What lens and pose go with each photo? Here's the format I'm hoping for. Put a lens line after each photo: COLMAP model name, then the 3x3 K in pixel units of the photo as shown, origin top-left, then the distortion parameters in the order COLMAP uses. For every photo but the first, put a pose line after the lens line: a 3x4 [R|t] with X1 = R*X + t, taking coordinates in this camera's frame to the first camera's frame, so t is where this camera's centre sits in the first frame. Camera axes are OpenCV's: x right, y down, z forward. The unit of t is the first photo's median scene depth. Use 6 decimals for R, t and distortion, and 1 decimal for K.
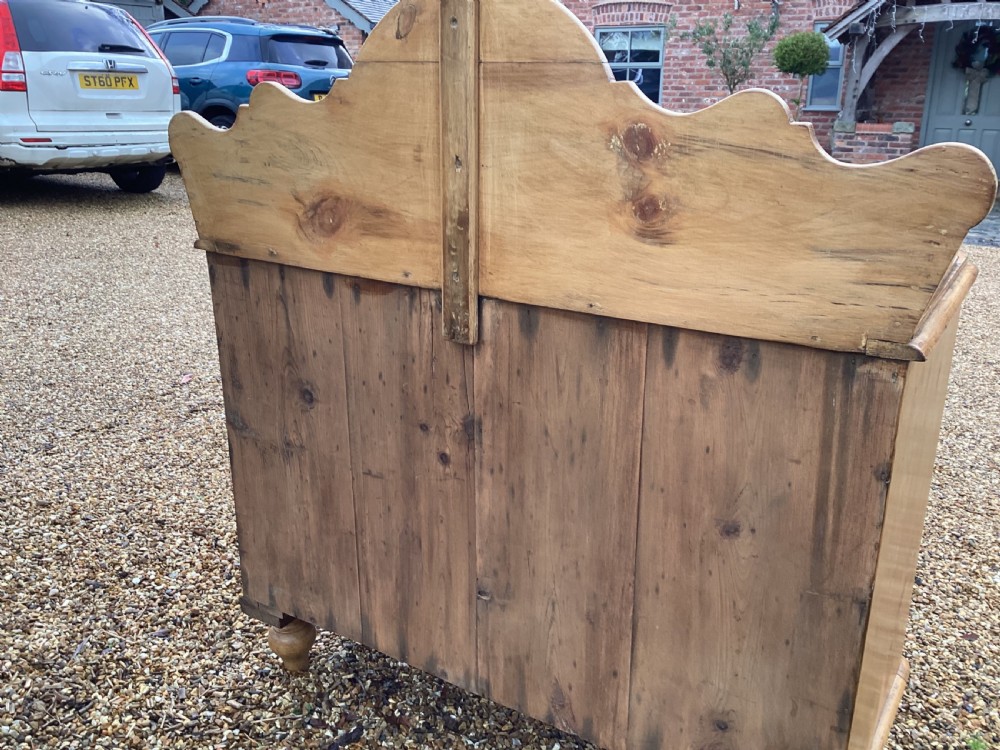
lens RADIAL K [[917.1, 0, 495.7], [0, 917.1, 368.7], [0, 0, 1]] dist [0.059610, -0.140903]
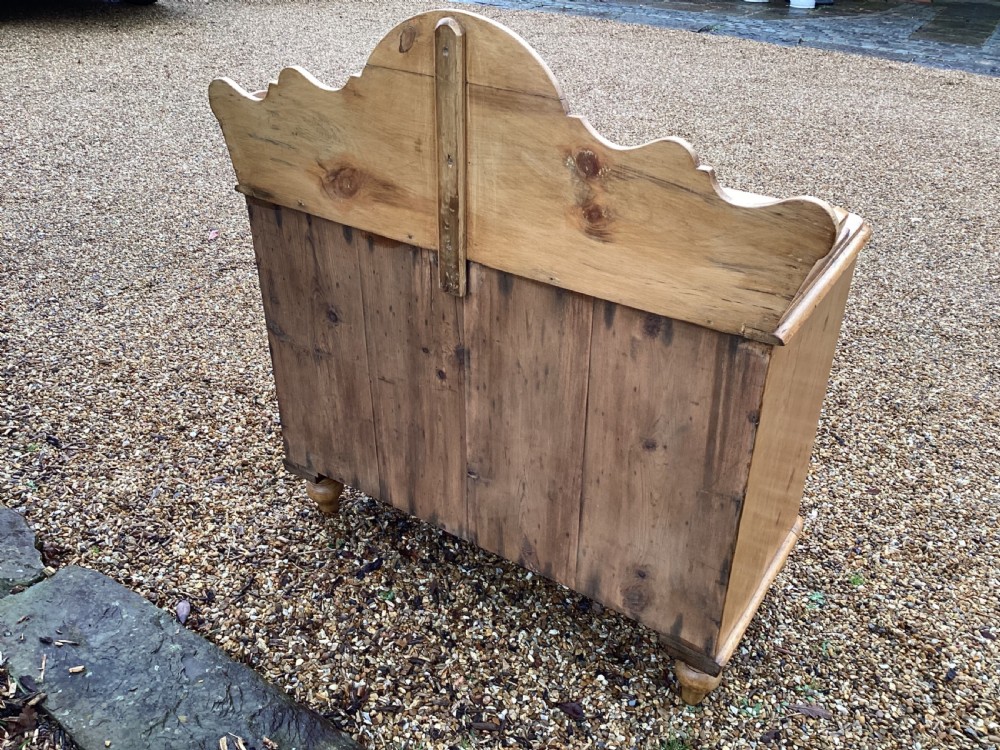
lens RADIAL K [[917.1, 0, 497.4], [0, 917.1, 378.9], [0, 0, 1]] dist [0.059610, -0.140903]
pose [[0.999875, 0.012294, -0.009946, 0.033750], [-0.009735, 0.974194, 0.225501, -0.180693], [0.012462, -0.225376, 0.974192, -0.244279]]
